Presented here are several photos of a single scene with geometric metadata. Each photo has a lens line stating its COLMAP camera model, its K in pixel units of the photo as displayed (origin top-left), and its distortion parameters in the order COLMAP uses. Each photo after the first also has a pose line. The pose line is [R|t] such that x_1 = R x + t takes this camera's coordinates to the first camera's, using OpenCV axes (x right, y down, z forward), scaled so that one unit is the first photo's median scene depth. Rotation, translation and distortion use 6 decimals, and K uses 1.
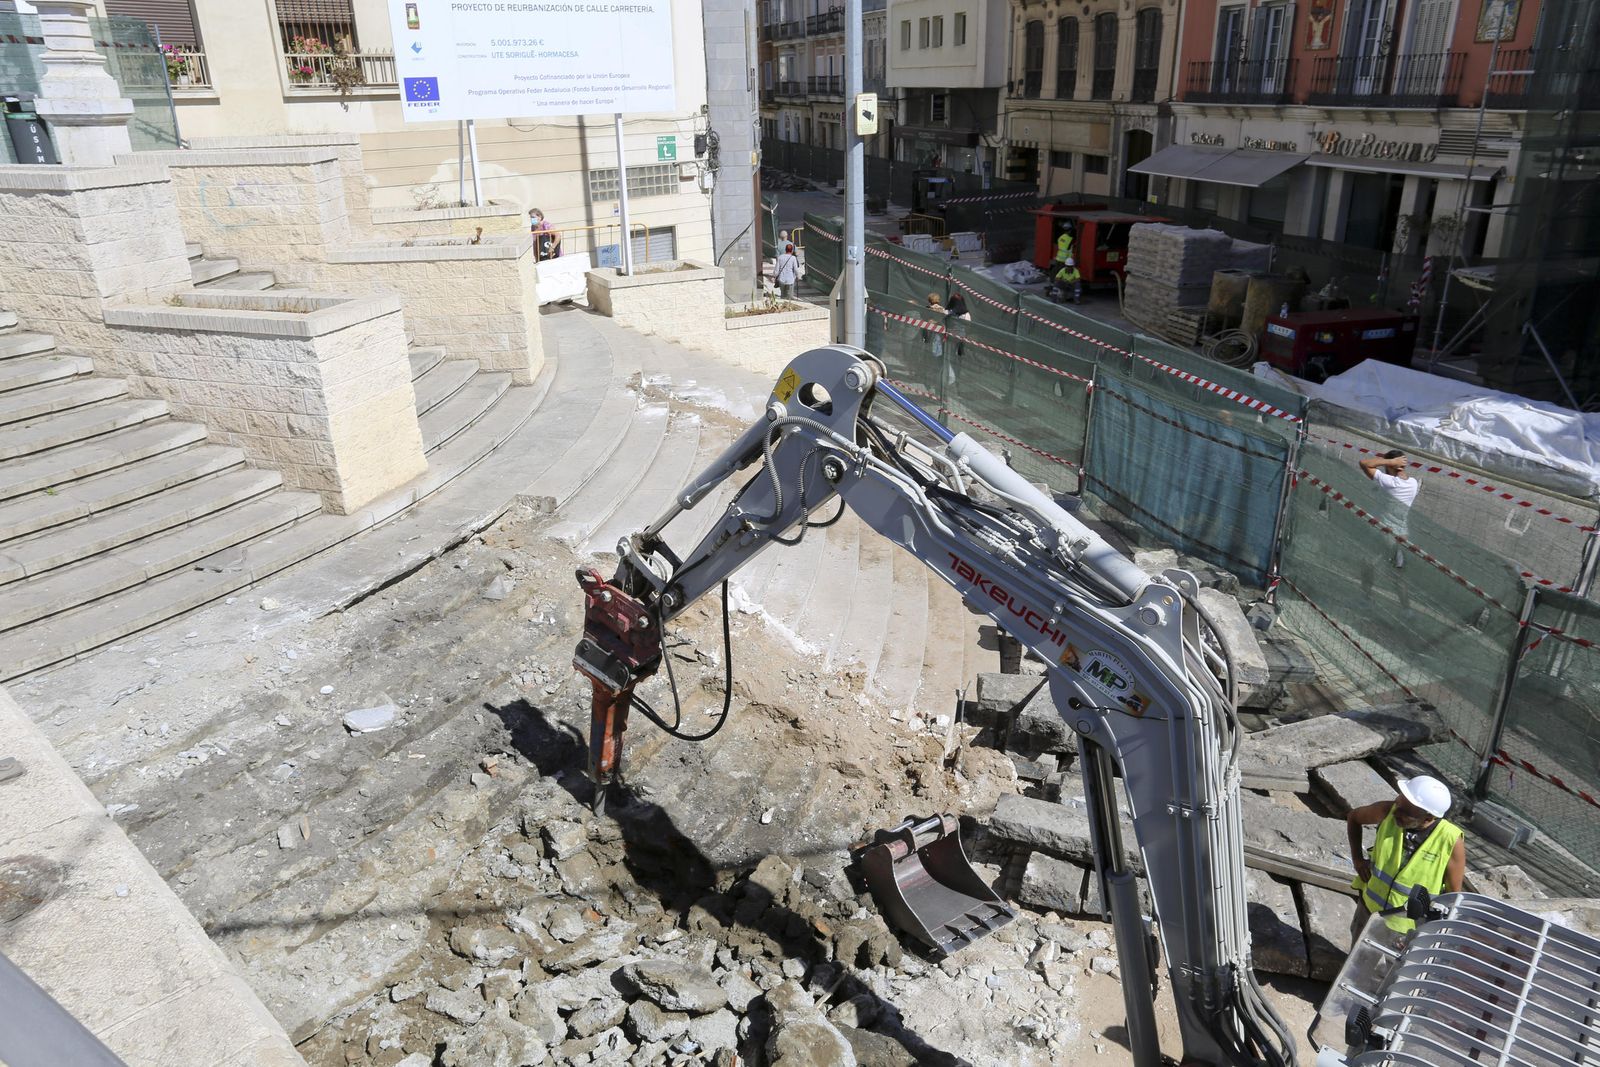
lens RADIAL K [[1140.4, 0, 804.9], [0, 1140.4, 525.2], [0, 0, 1]] dist [-0.047968, 0.077762]
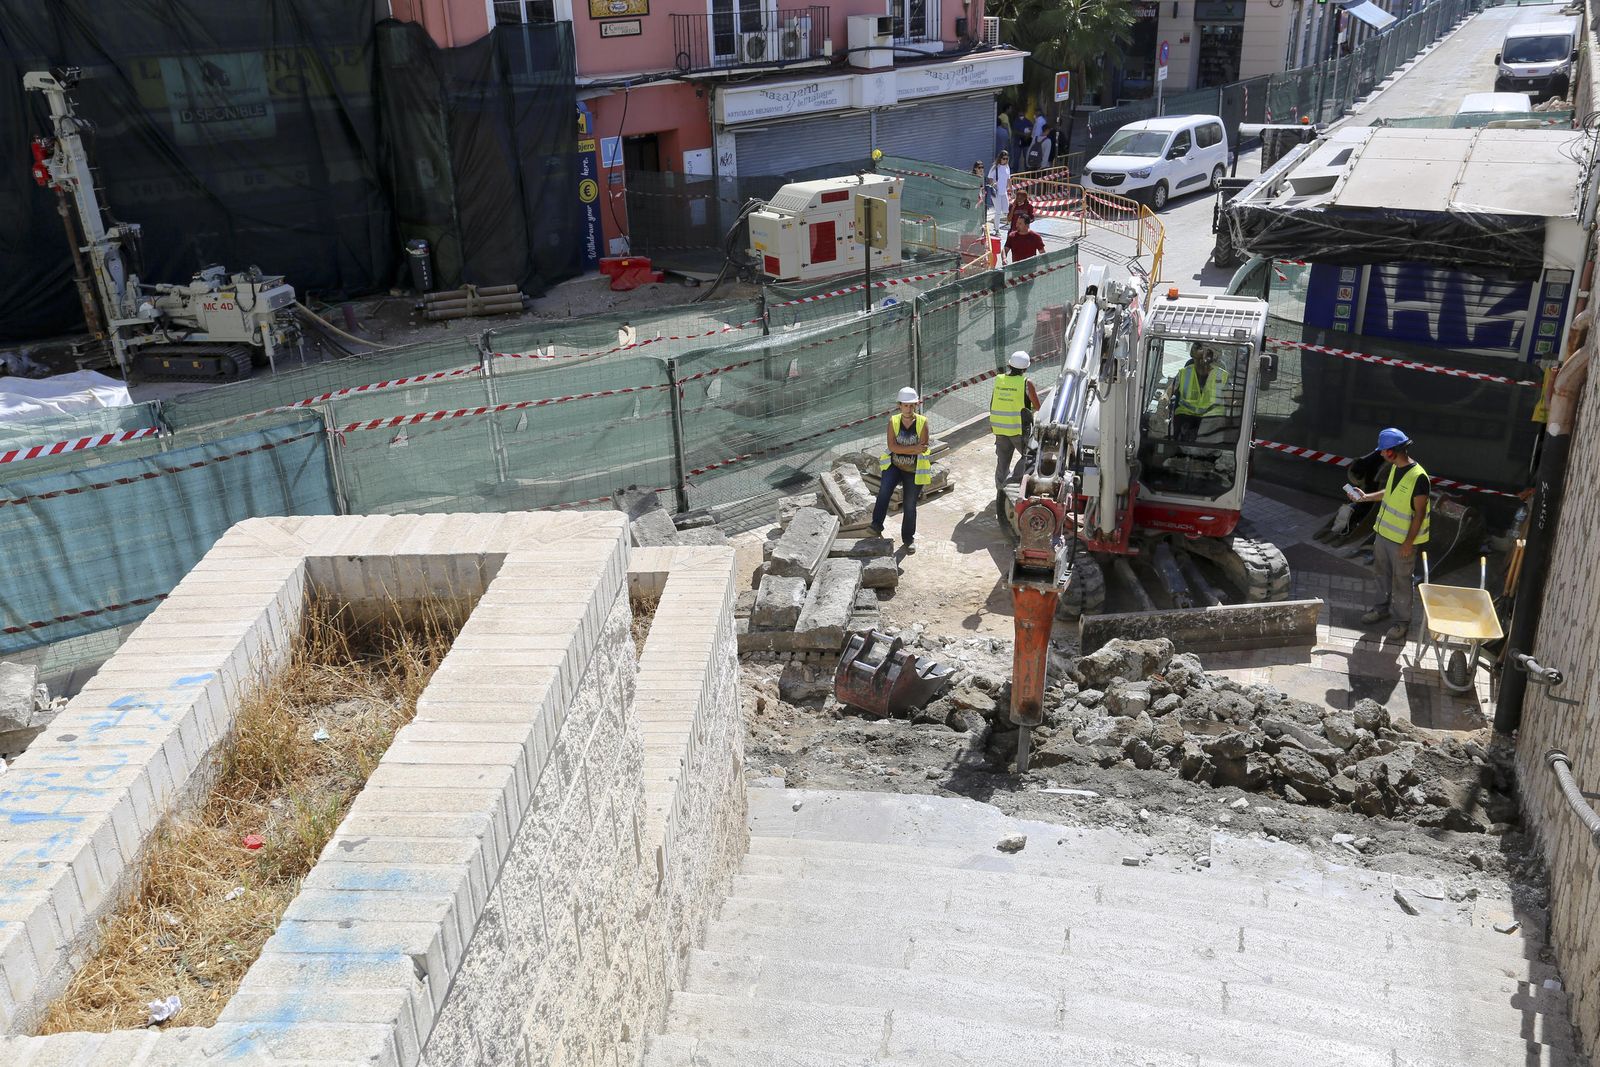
lens RADIAL K [[1380.3, 0, 803.6], [0, 1380.3, 528.8], [0, 0, 1]] dist [-0.008136, 0.081139]
pose [[-0.265289, -0.363523, 0.893014, -0.471940], [0.385576, 0.808916, 0.443832, -0.214223], [-0.883716, 0.462068, -0.074431, 0.455524]]
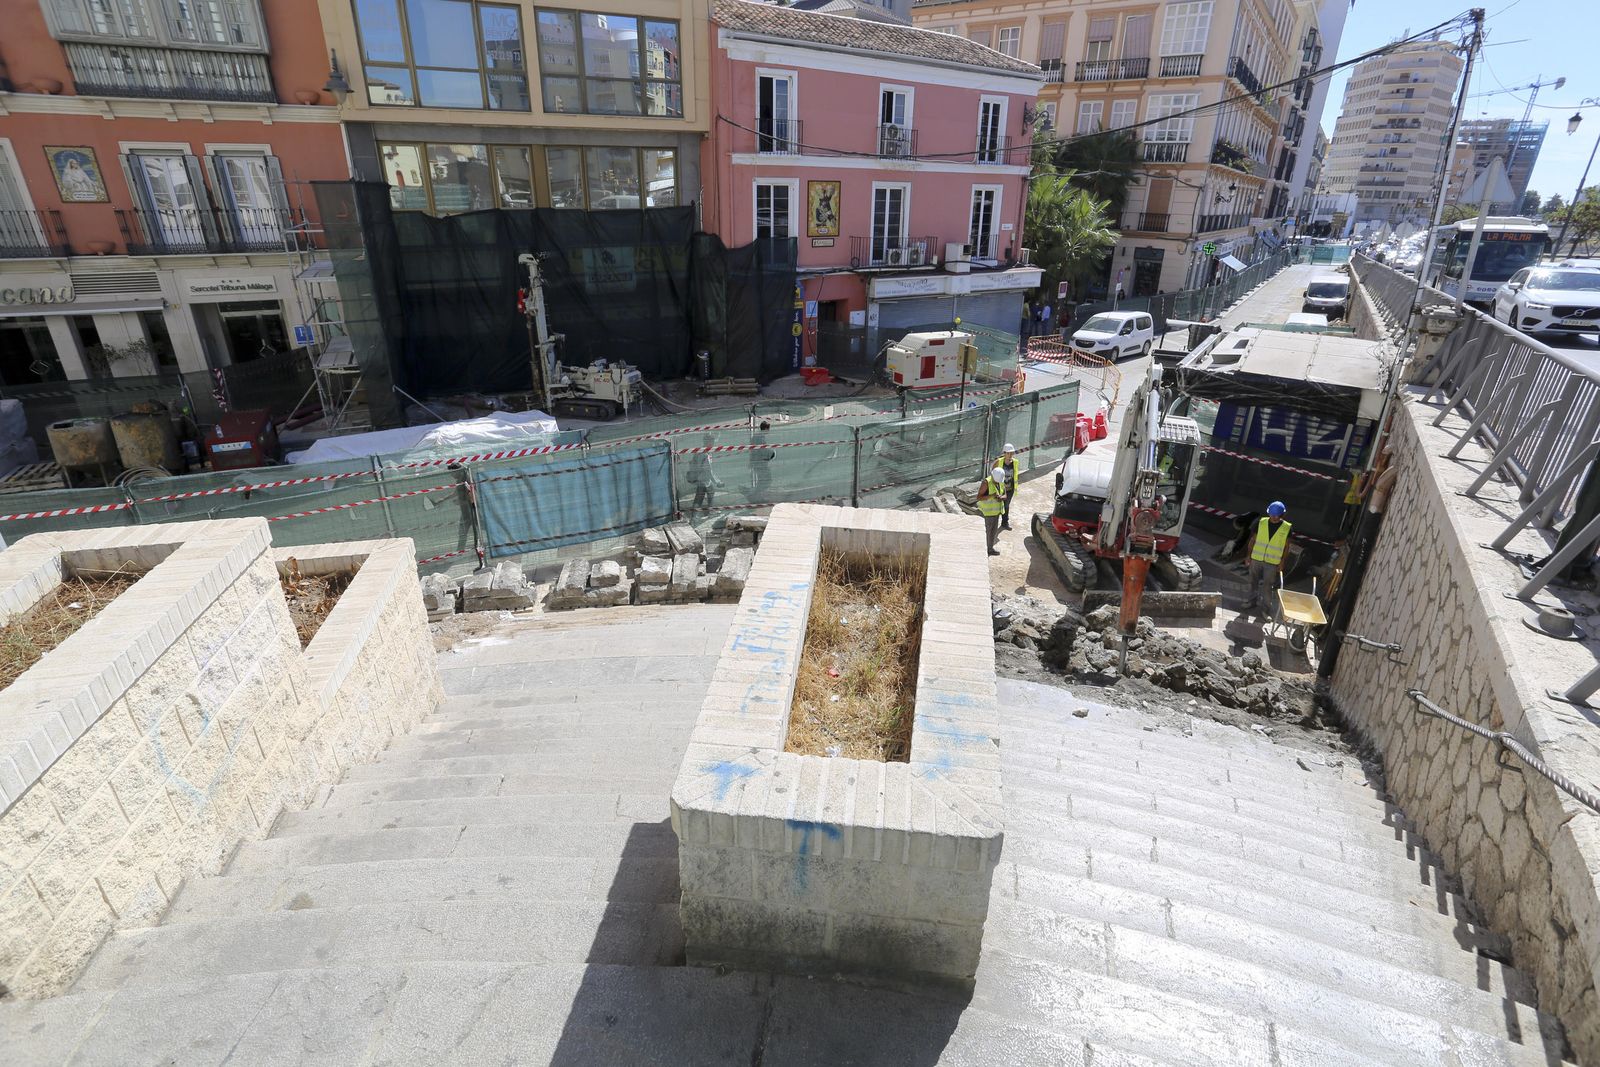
lens RADIAL K [[775.9, 0, 804.4], [0, 775.9, 527.0], [0, 0, 1]] dist [-0.073224, 0.033631]
pose [[-0.154277, -0.387658, 0.908801, -0.469726], [0.350933, 0.838338, 0.417176, -0.237325], [-0.923604, 0.383289, 0.006706, 0.502301]]
